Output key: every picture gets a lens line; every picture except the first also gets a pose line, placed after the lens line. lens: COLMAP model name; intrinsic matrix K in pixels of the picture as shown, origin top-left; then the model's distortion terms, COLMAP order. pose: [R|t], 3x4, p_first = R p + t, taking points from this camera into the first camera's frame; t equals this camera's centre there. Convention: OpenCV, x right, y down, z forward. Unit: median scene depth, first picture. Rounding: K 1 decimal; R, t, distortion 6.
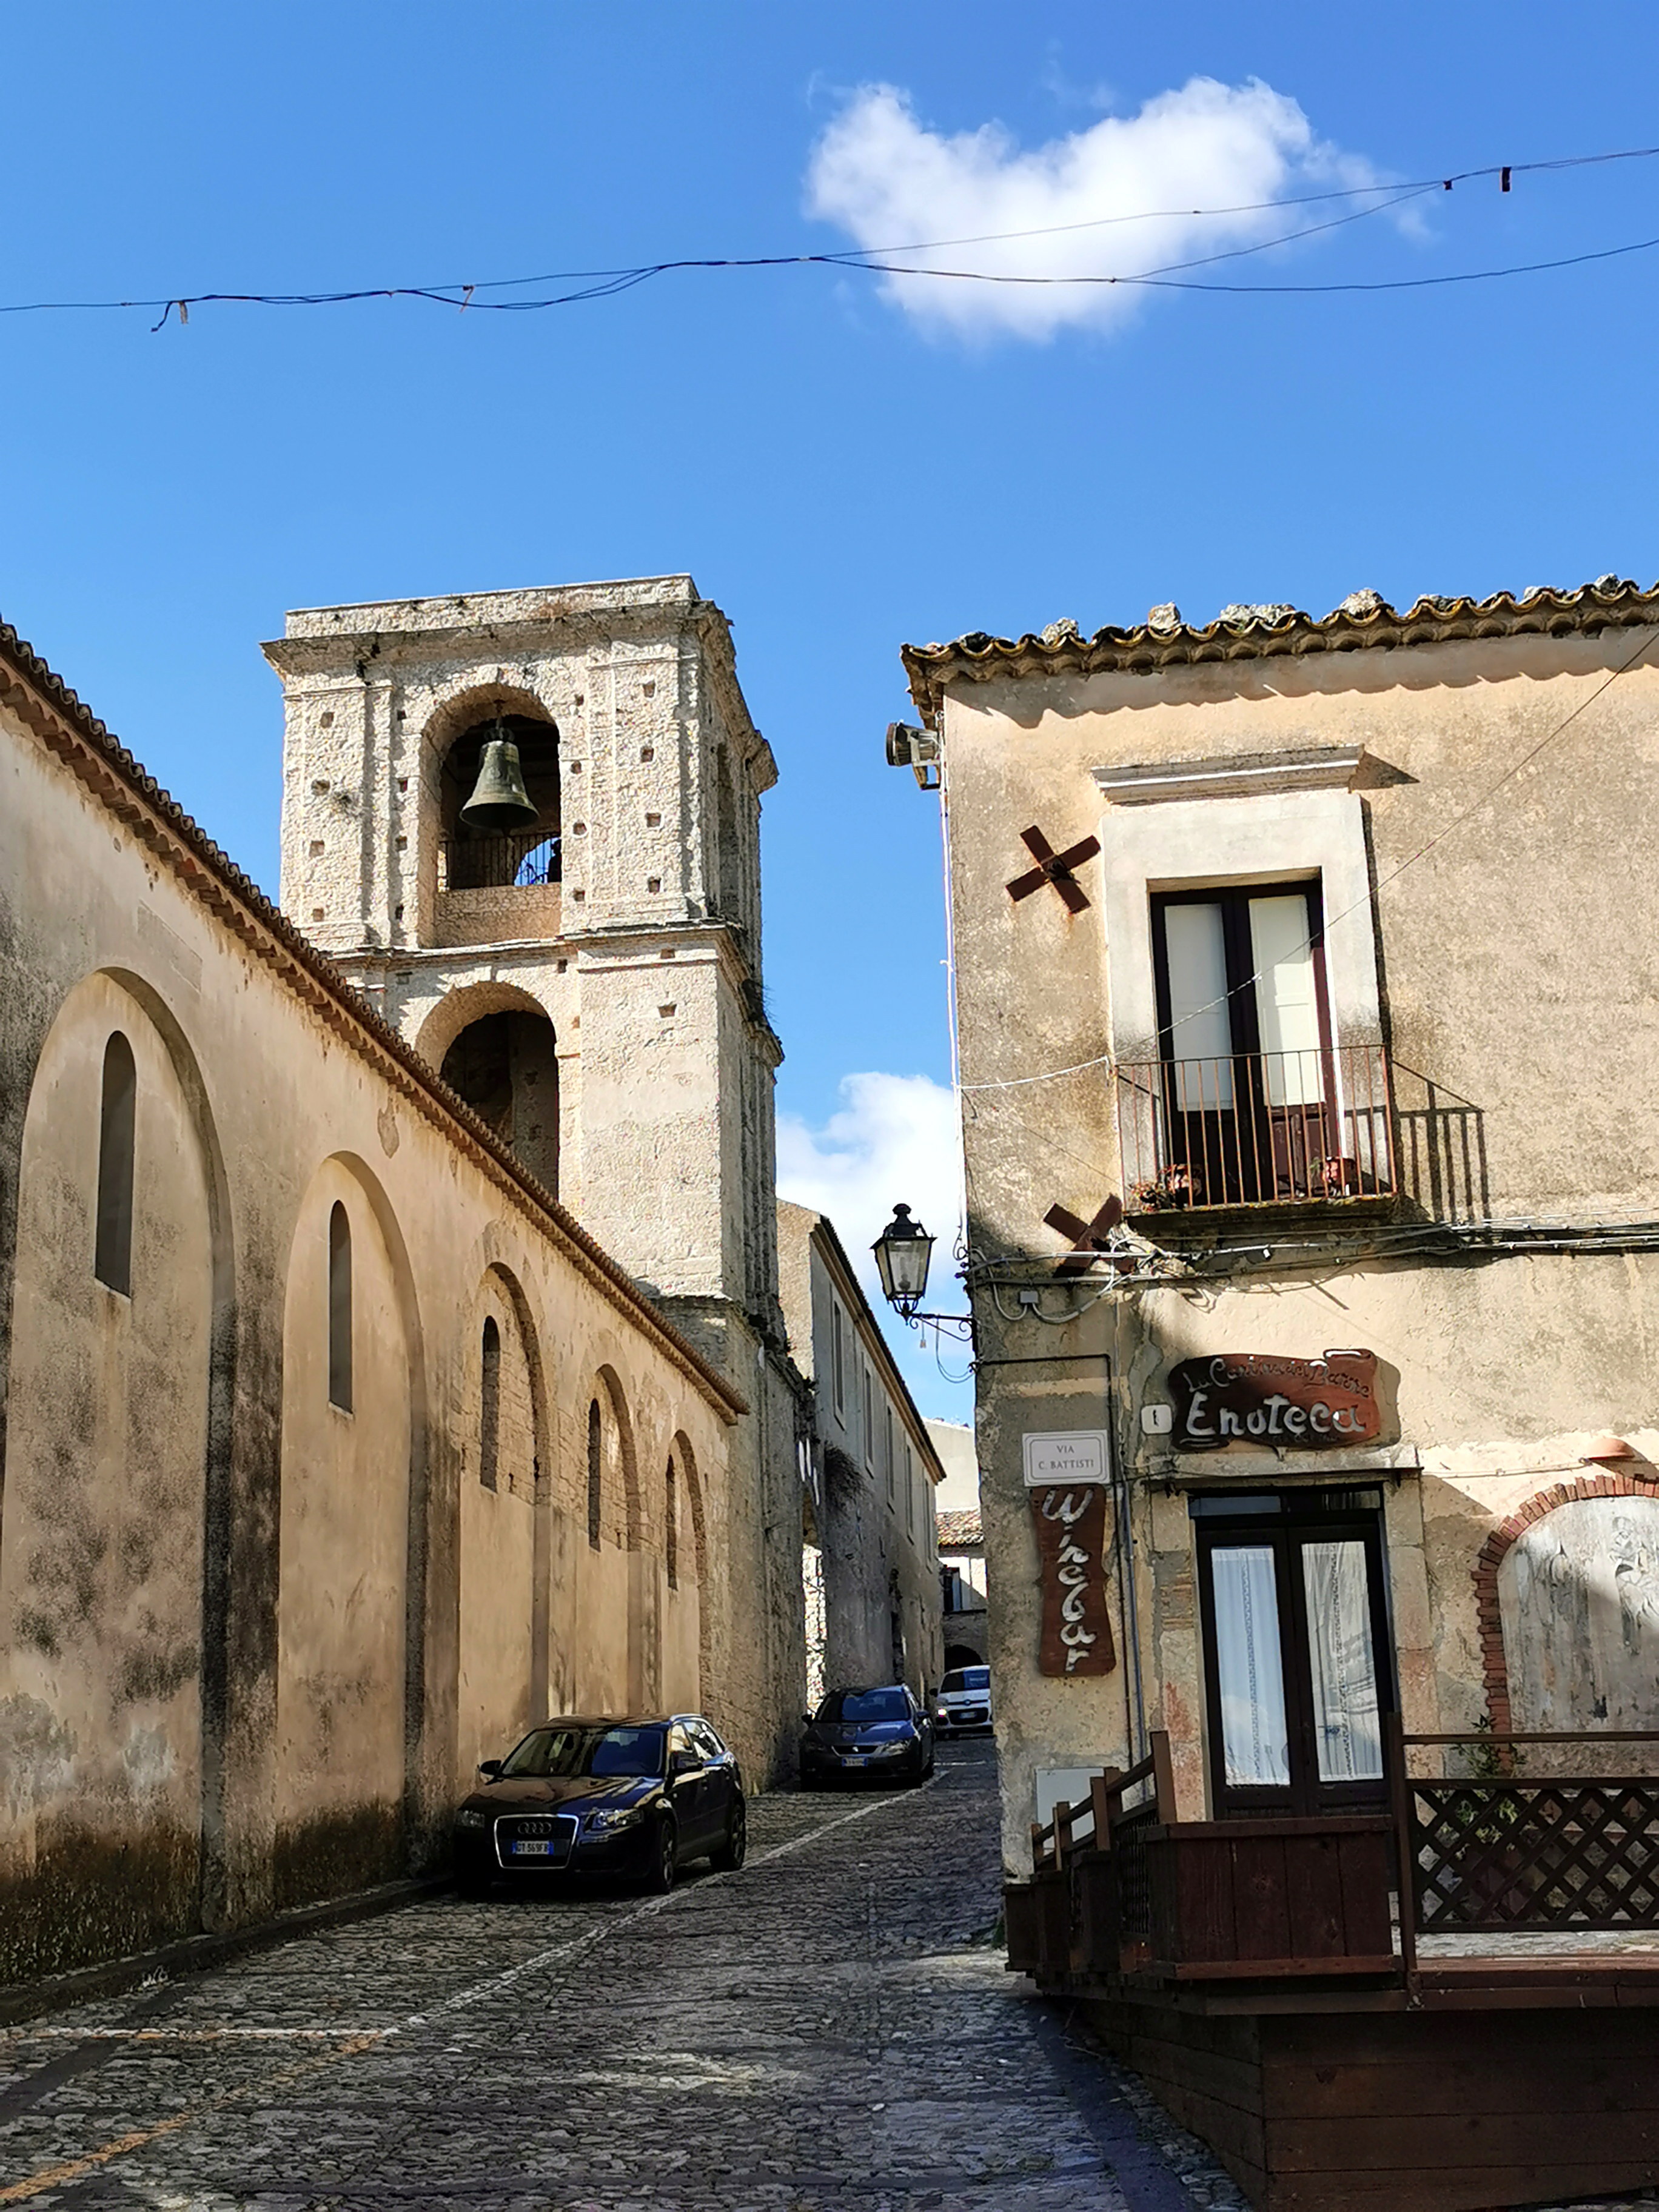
lens RADIAL K [[2903.9, 0, 829.5], [0, 2903.9, 1106.0], [0, 0, 1]] dist [-0.023810, -0.015783]
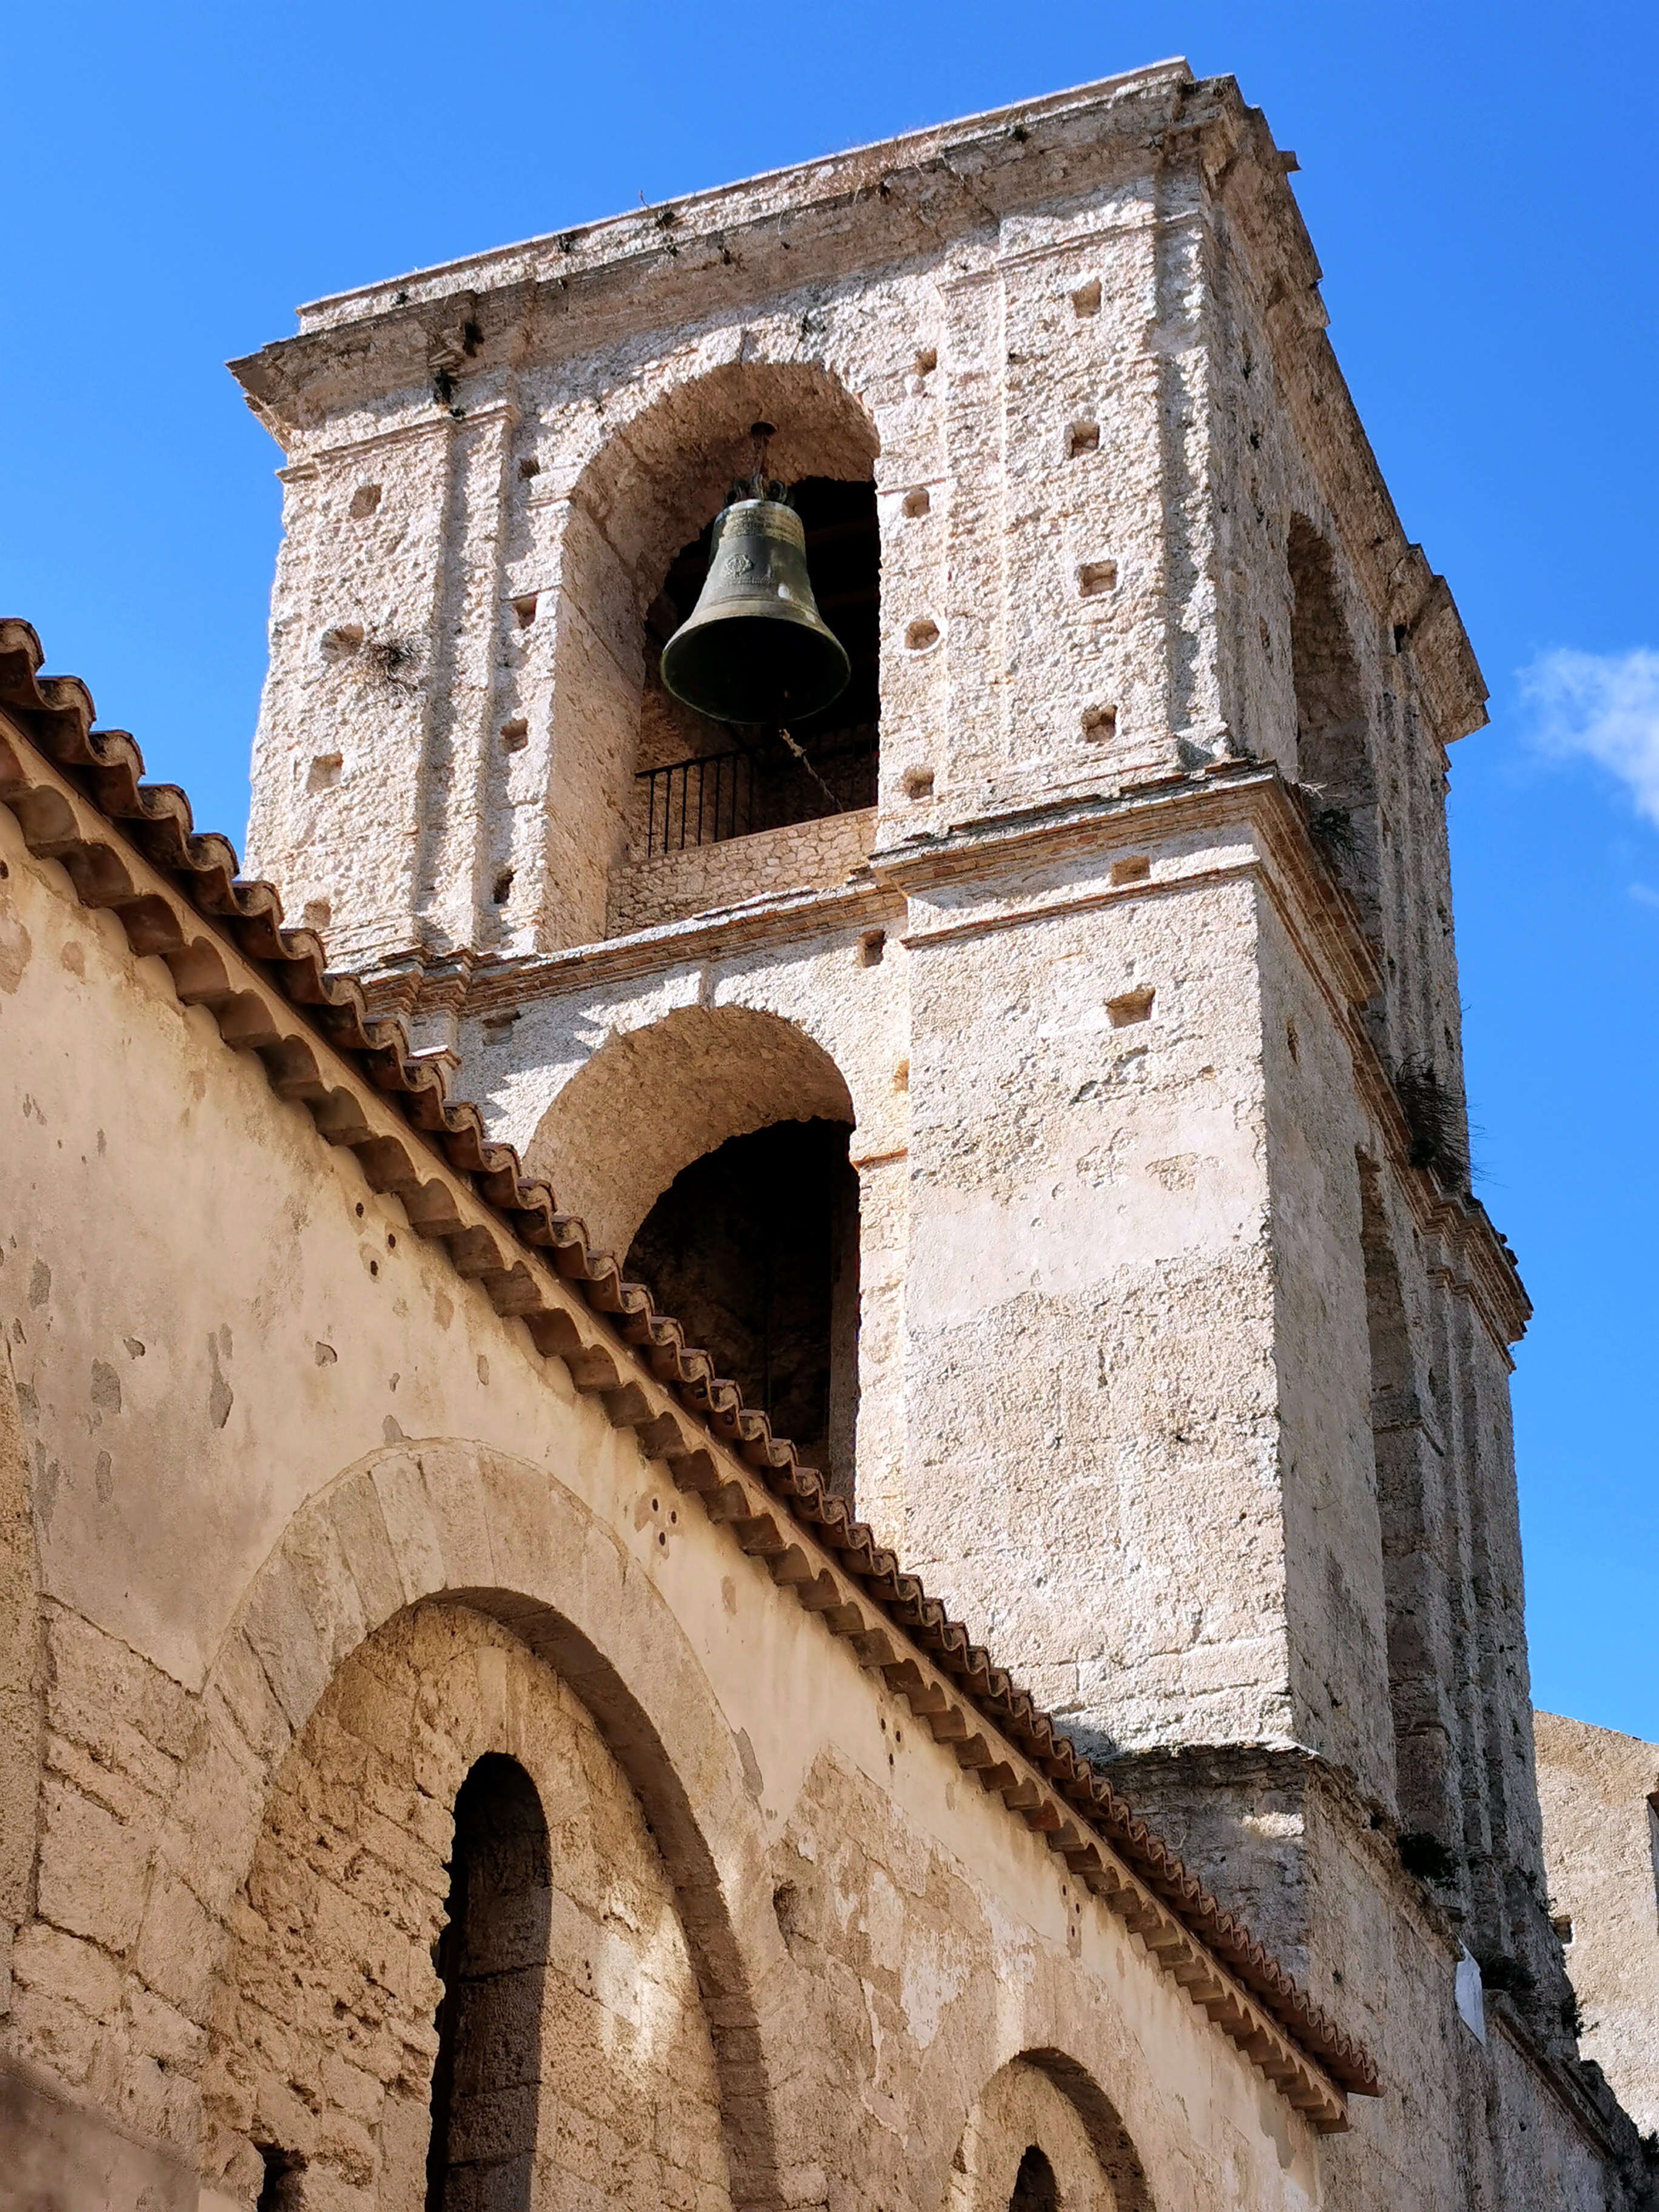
lens RADIAL K [[4049.4, 0, 829.5], [0, 4049.4, 1106.0], [0, 0, 1]] dist [-0.006733, -0.223108]
pose [[0.970602, -0.074287, -0.228941, 0.023708], [0.021278, 0.973938, -0.225814, 0.091787], [0.239750, 0.214304, 0.946886, 0.479739]]
